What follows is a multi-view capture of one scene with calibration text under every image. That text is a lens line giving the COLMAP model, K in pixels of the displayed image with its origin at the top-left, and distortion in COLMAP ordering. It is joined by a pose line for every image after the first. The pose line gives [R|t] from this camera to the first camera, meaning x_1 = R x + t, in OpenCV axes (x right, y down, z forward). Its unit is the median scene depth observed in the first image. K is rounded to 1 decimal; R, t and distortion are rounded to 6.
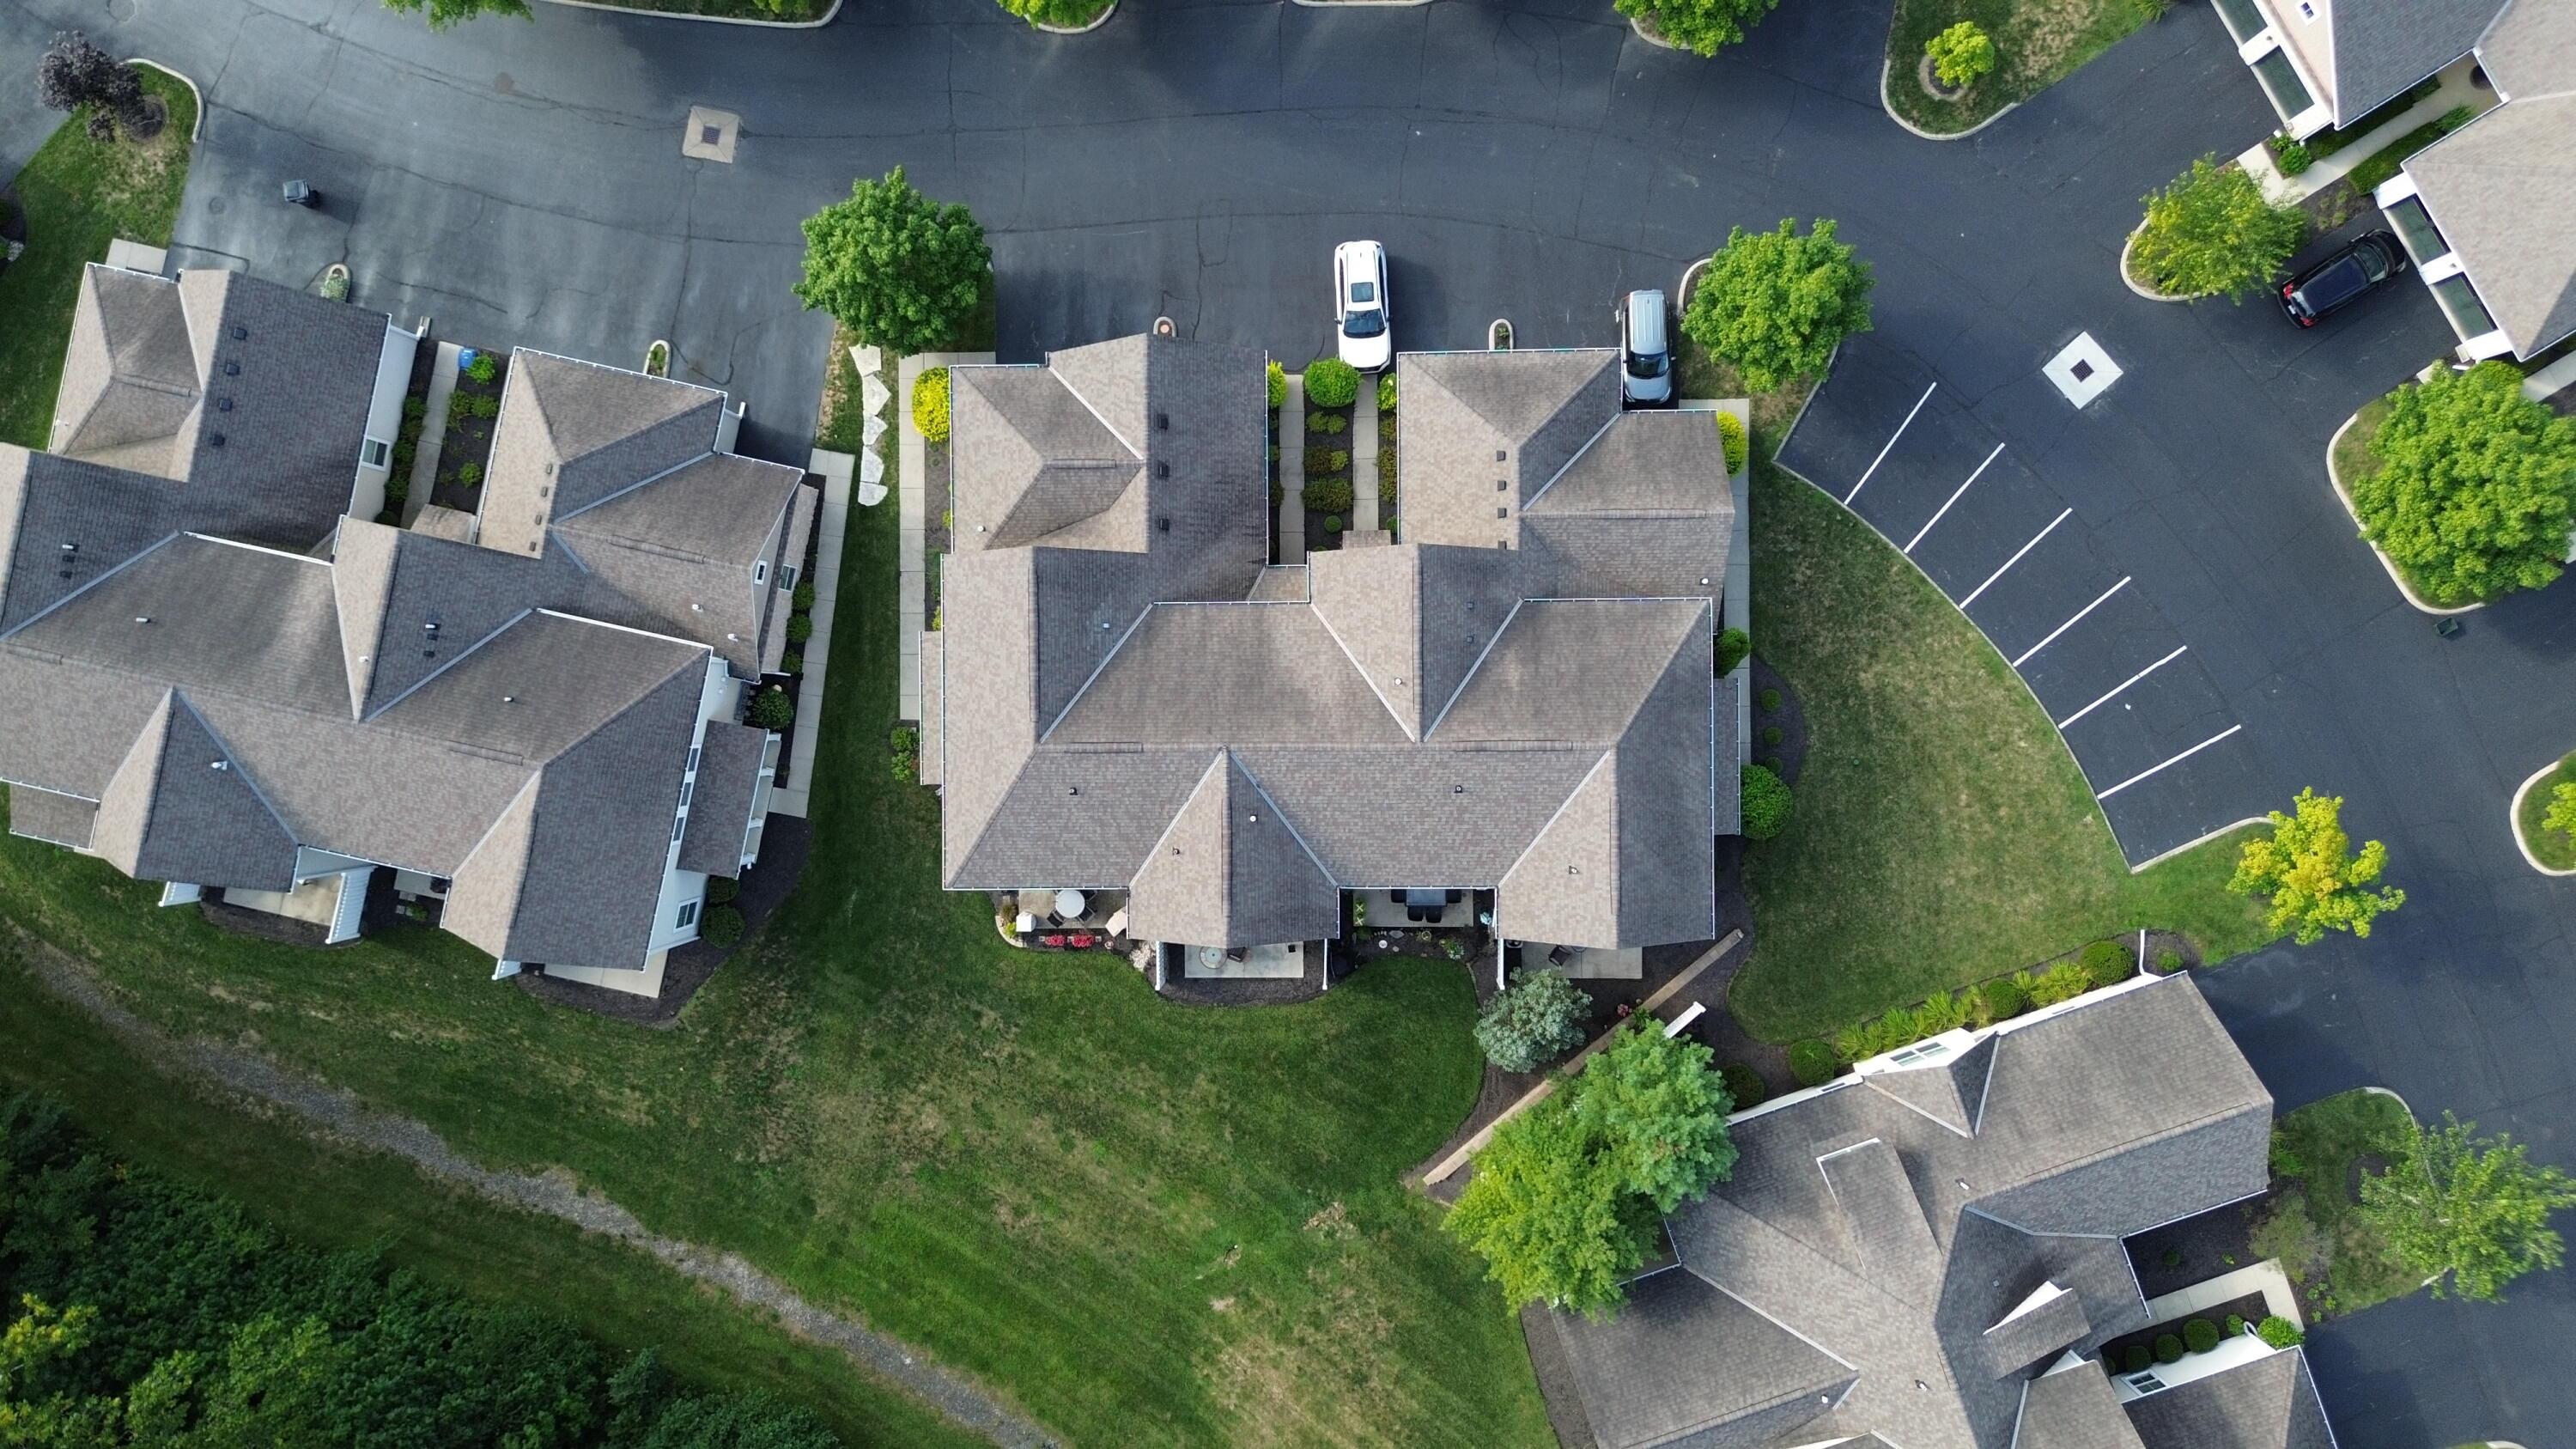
lens RADIAL K [[1820.5, 0, 1295.1], [0, 1820.5, 714.4], [0, 0, 1]] dist [0.018800, -0.020209]
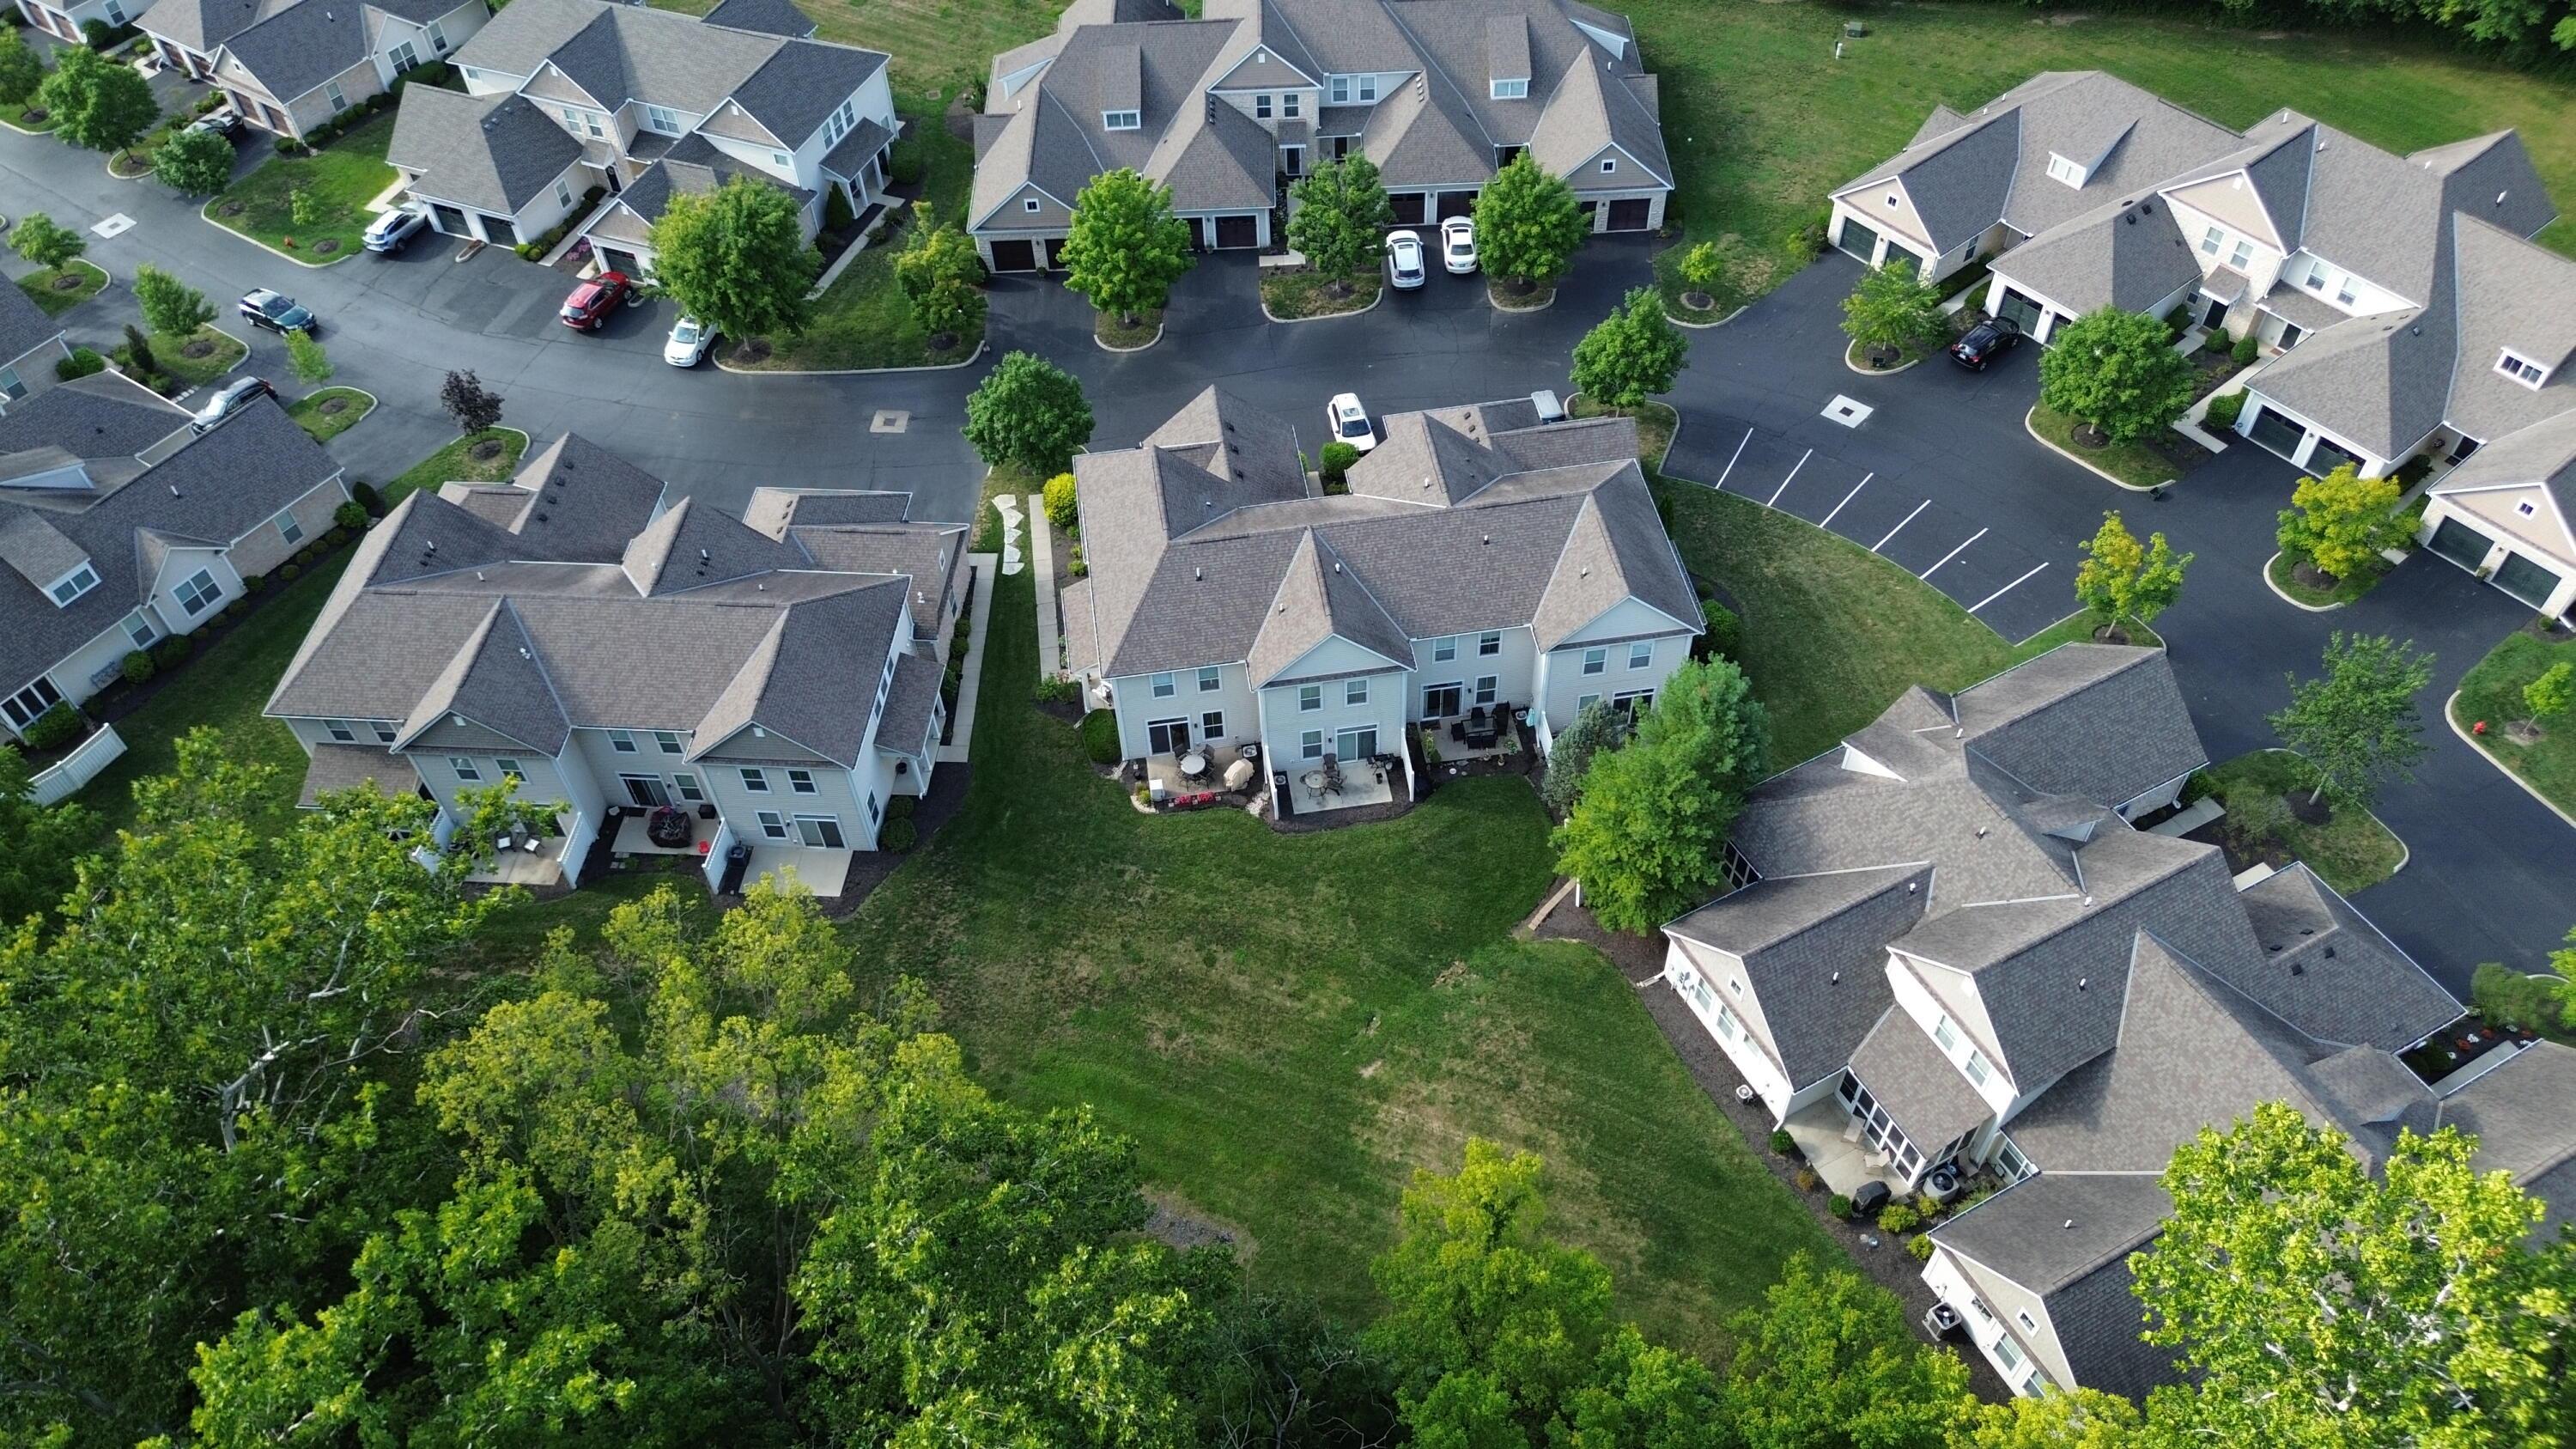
lens RADIAL K [[1820.5, 0, 1297.3], [0, 1820.5, 743.3], [0, 0, 1]] dist [0.018800, -0.020209]
pose [[0.990176, -0.102957, 0.094612, -0.164441], [0.139770, 0.748067, -0.648738, 0.870193], [-0.003984, 0.655588, 0.755108, 0.072813]]
